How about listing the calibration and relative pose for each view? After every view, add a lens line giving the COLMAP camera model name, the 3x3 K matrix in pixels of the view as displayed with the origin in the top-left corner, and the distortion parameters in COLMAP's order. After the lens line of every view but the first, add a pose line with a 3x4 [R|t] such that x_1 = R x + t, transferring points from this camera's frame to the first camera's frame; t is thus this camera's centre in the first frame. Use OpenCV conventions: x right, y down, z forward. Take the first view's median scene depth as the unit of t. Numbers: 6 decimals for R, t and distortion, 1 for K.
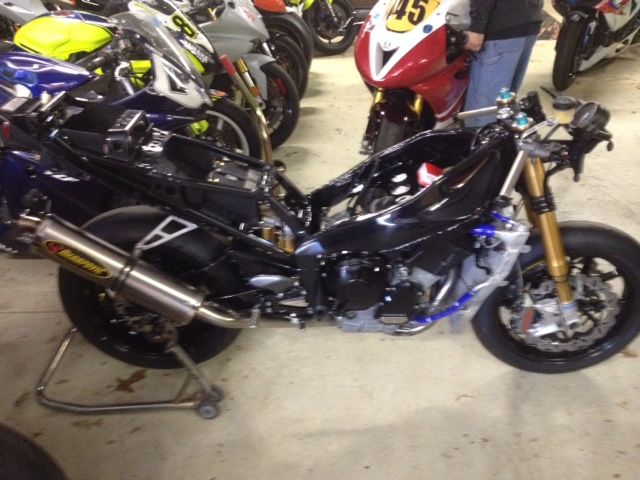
lens RADIAL K [[641.1, 0, 318.3], [0, 641.1, 238.5], [0, 0, 1]] dist [0.055315, 0.000000]
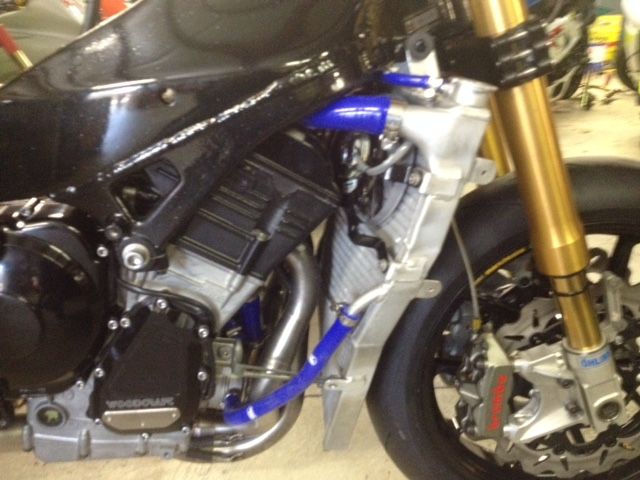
lens RADIAL K [[641.1, 0, 322.8], [0, 641.1, 240.2], [0, 0, 1]] dist [0.055315, 0.000000]
pose [[0.994601, -0.029194, 0.099577, 0.178399], [0.047328, 0.981611, -0.184930, 0.098311], [-0.092347, 0.188644, 0.977694, 0.599921]]
